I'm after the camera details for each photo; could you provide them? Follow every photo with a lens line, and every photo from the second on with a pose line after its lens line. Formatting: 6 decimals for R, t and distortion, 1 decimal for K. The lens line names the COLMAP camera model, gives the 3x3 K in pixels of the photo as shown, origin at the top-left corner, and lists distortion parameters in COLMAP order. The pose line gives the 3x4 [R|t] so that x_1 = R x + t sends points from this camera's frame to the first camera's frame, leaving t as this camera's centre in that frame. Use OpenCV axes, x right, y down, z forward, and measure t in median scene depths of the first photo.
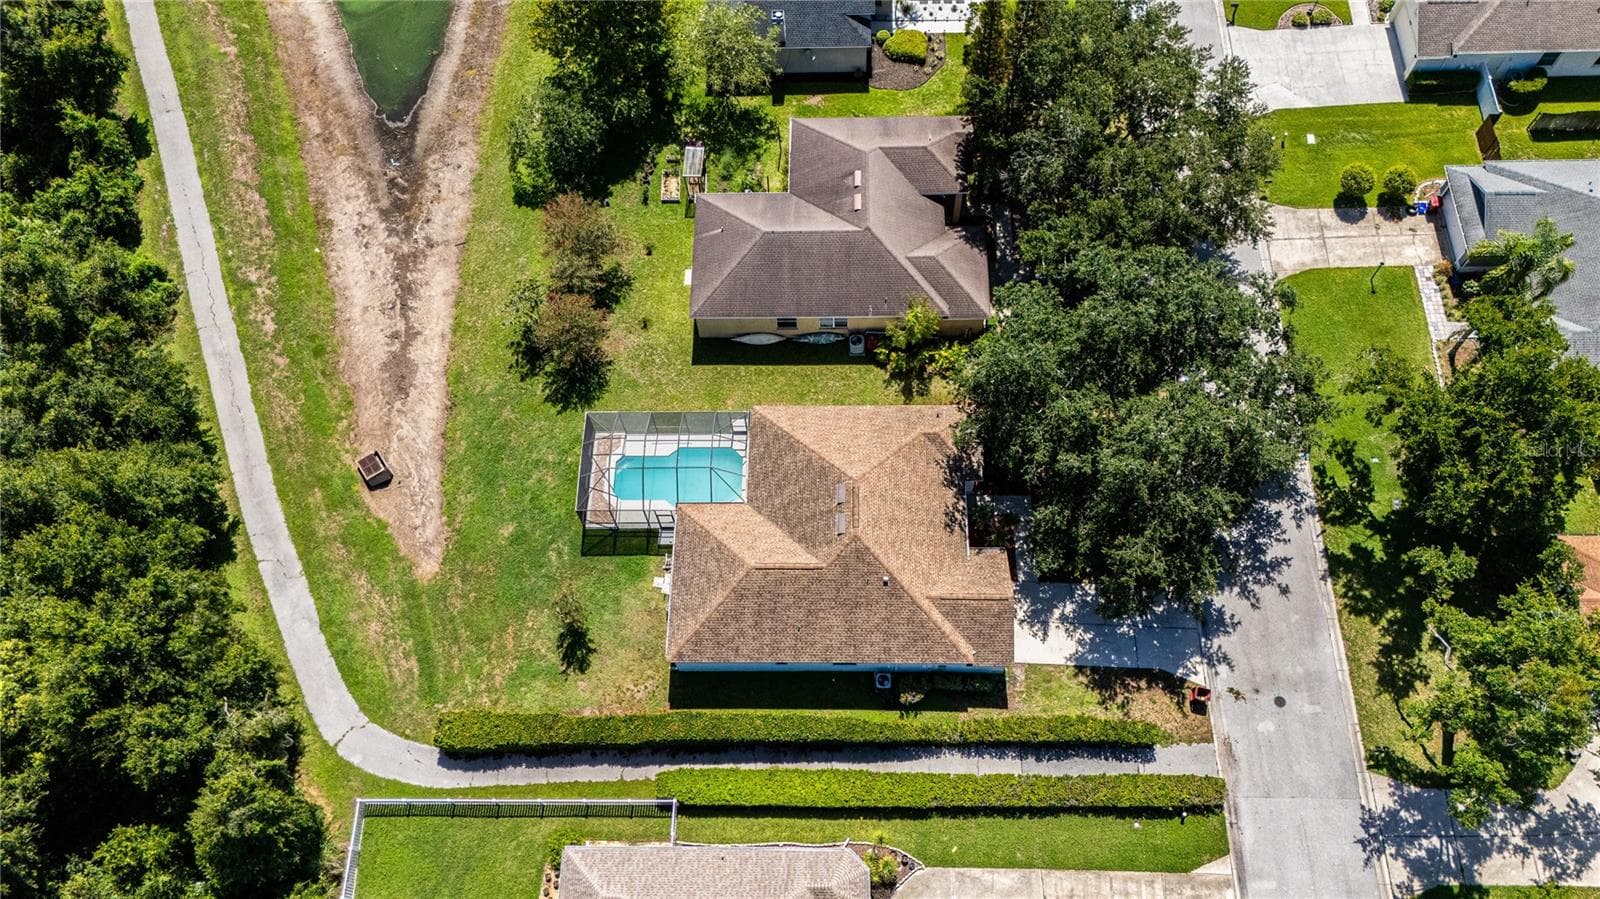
lens RADIAL K [[1188.2, 0, 800.0], [0, 1188.2, 449.5], [0, 0, 1]] dist [0.001443, -0.001048]
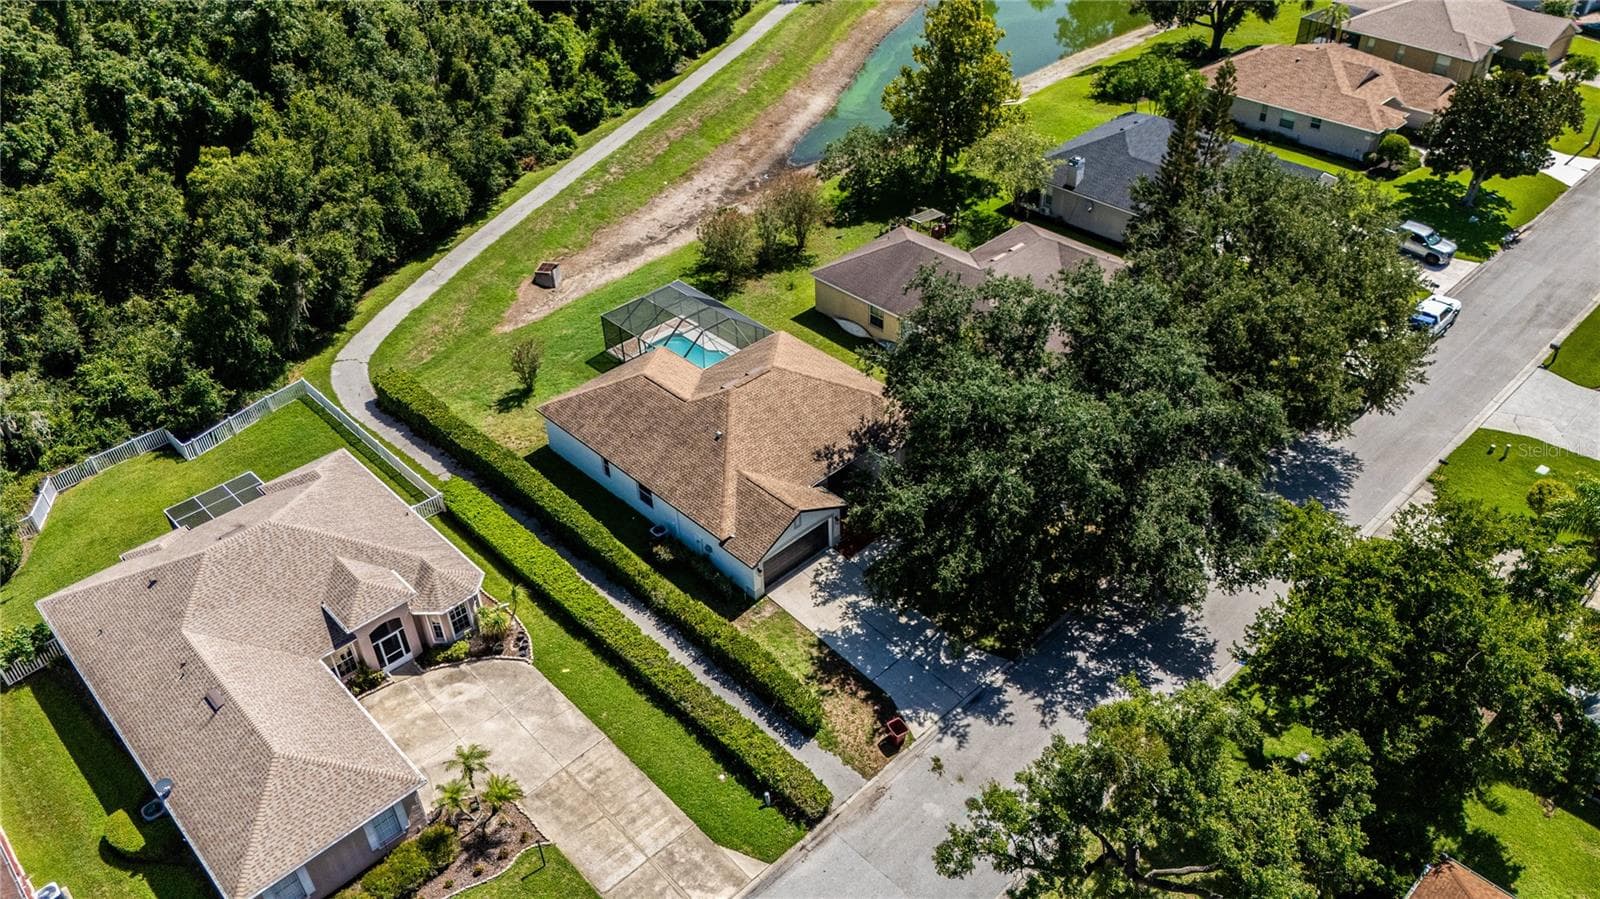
lens RADIAL K [[1188.2, 0, 800.0], [0, 1188.2, 449.5], [0, 0, 1]] dist [0.001443, -0.001048]
pose [[0.702861, 0.440195, -0.558762, 0.647336], [-0.635576, 0.741373, -0.215428, 0.276518], [0.319421, 0.506552, 0.800860, 0.232187]]
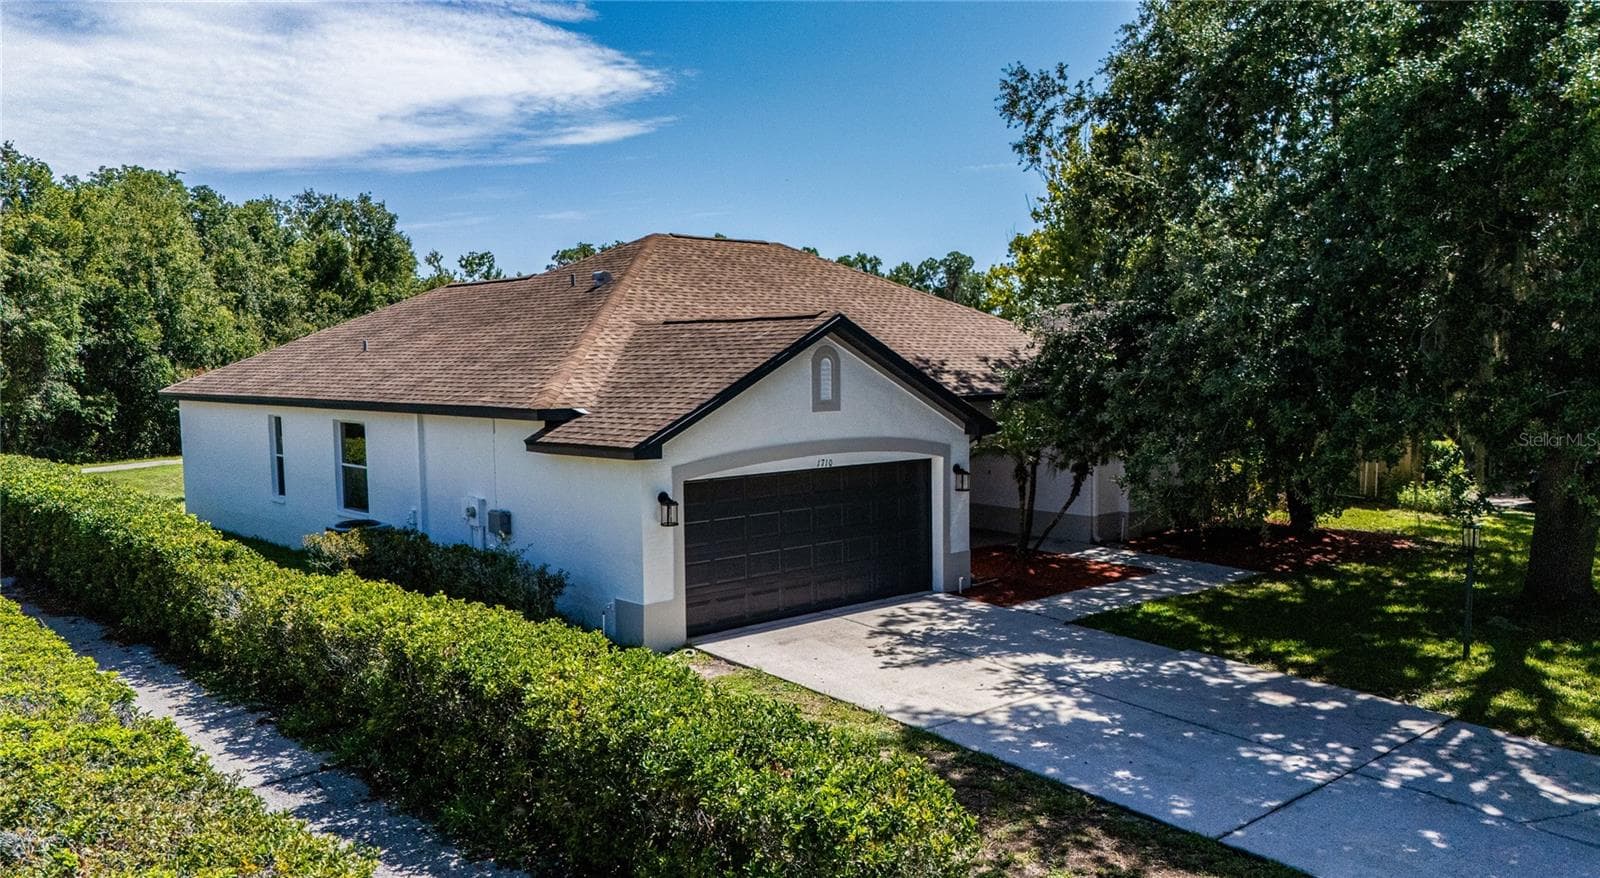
lens RADIAL K [[1269.2, 0, 800.0], [0, 1269.2, 439.0], [0, 0, 1]] dist [0.001050, 0.000111]
pose [[0.667087, 0.069596, -0.741722, 0.365715], [-0.670266, 0.490647, -0.556784, 0.283517], [0.325174, 0.868575, 0.373952, 0.884024]]
